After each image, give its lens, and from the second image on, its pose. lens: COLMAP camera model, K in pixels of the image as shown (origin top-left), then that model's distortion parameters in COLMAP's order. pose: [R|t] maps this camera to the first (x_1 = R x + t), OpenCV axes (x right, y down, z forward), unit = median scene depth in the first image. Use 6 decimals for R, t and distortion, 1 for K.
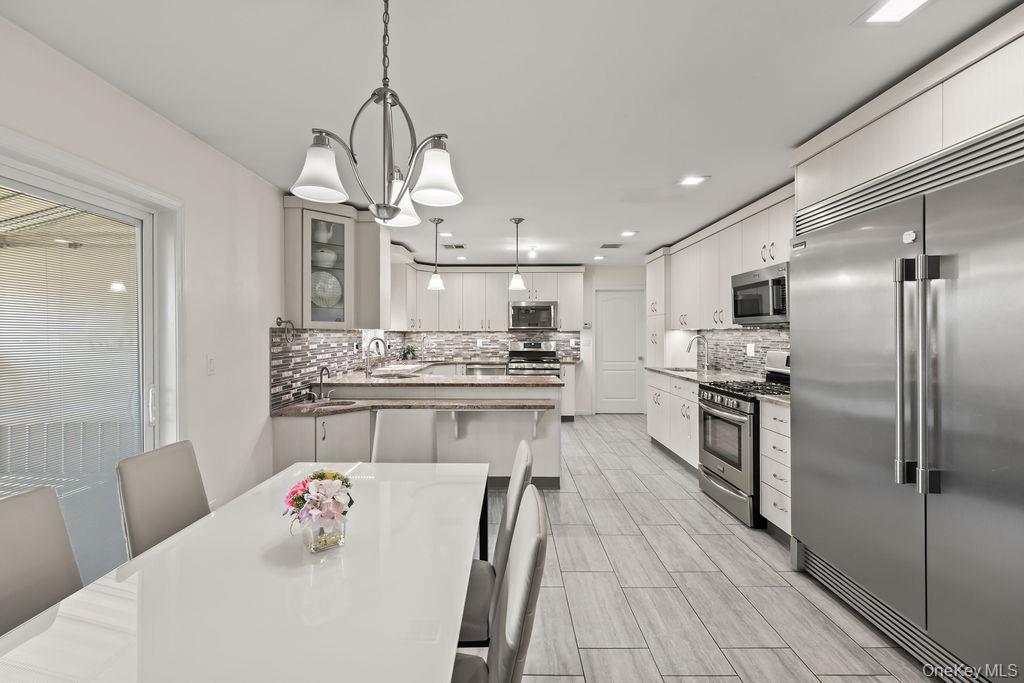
lens RADIAL K [[438.7, 0, 508.8], [0, 438.7, 338.9], [0, 0, 1]] dist [0.000148, -0.000282]
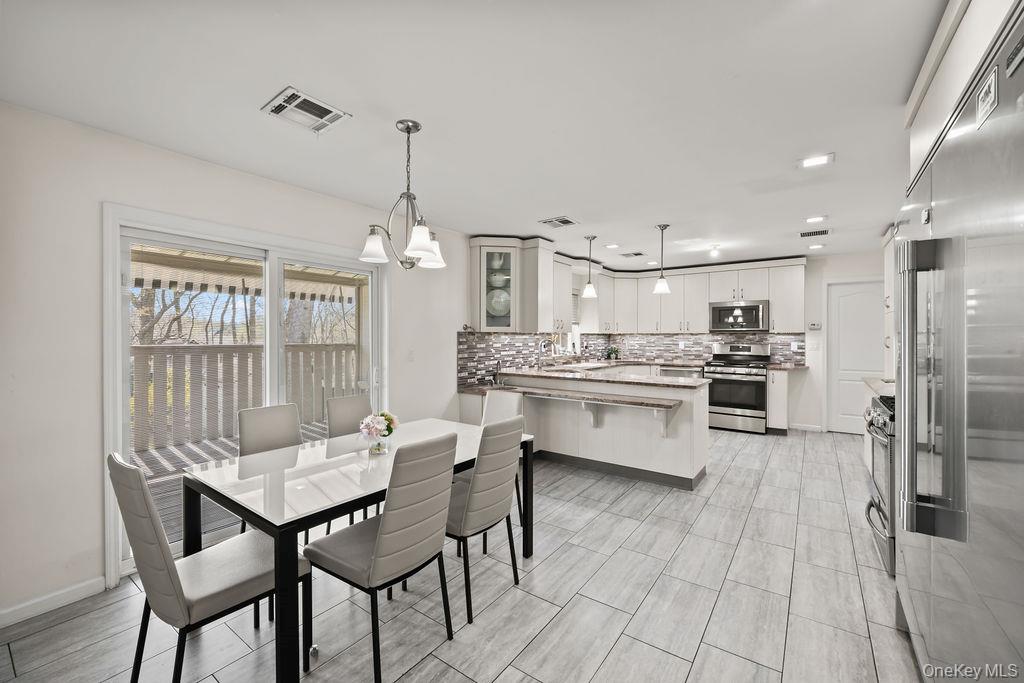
lens RADIAL K [[424.8, 0, 504.6], [0, 424.8, 339.9], [0, 0, 1]] dist [-0.001895, -0.000280]
pose [[0.807830, 0.005907, -0.589386, 0.345885], [-0.007402, 0.999973, -0.000123, 0.001064], [0.589369, 0.004462, 0.807852, -0.038866]]
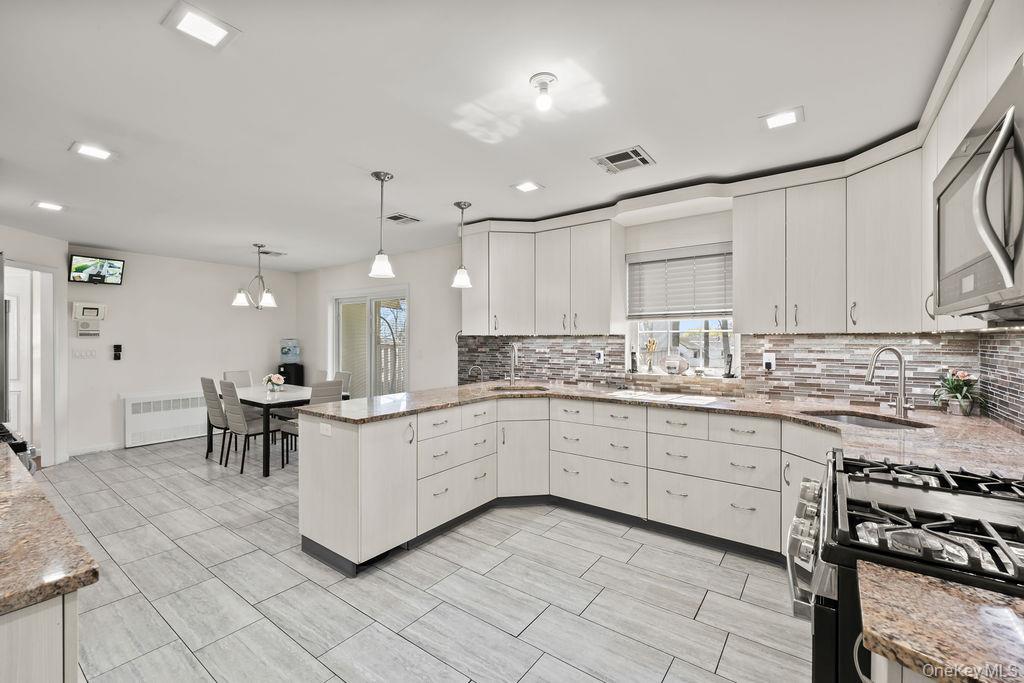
lens RADIAL K [[438.7, 0, 508.8], [0, 438.7, 338.9], [0, 0, 1]] dist [0.000148, -0.000282]
pose [[-0.605281, 0.005817, -0.795991, 0.503357], [-0.005300, 0.999922, 0.011338, -0.026864], [0.795994, 0.011081, -0.605202, 1.755876]]
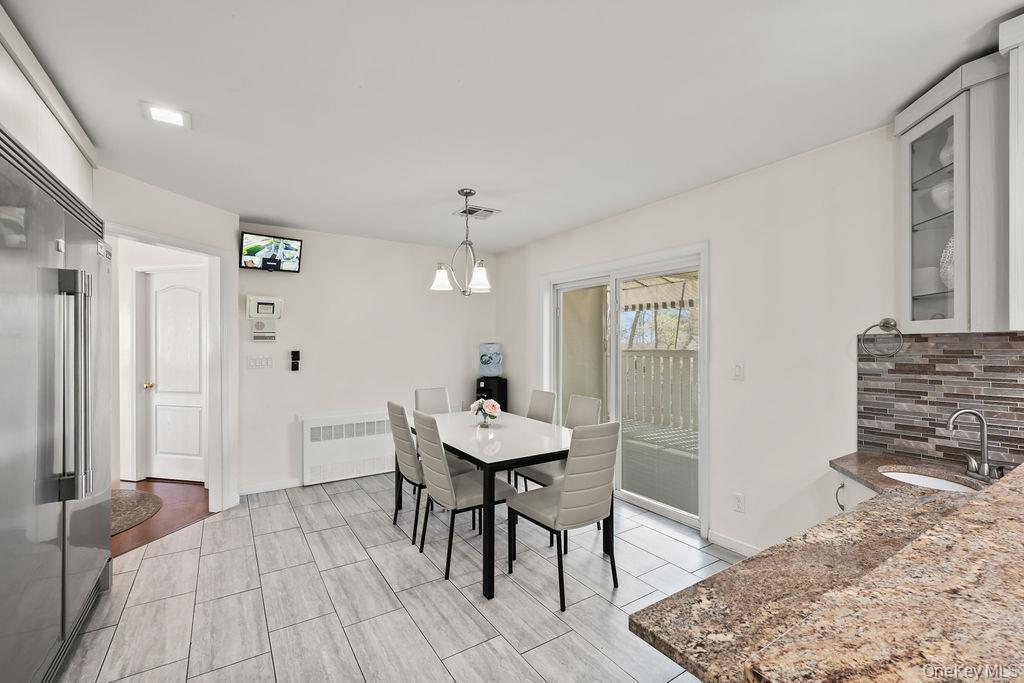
lens RADIAL K [[444.4, 0, 510.4], [0, 444.4, 343.3], [0, 0, 1]] dist [0.002969, -0.000172]
pose [[-0.839370, 0.006747, -0.543519, 0.287569], [-0.000072, 0.999922, 0.012523, -0.017144], [0.543561, 0.010551, -0.839303, 1.093746]]
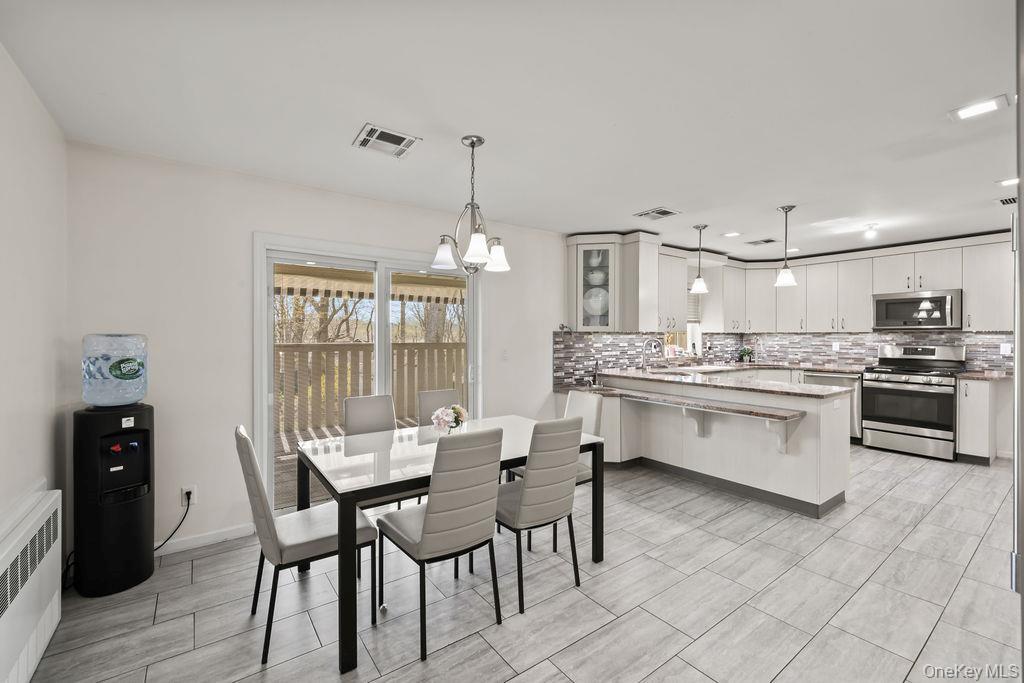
lens RADIAL K [[432.9, 0, 502.5], [0, 432.9, 338.4], [0, 0, 1]] dist [-0.004434, -0.000978]
pose [[0.587124, 0.006212, -0.809473, 0.437206], [-0.009656, 0.999953, 0.000670, -0.000748], [0.809439, 0.007423, 0.587156, 0.015080]]
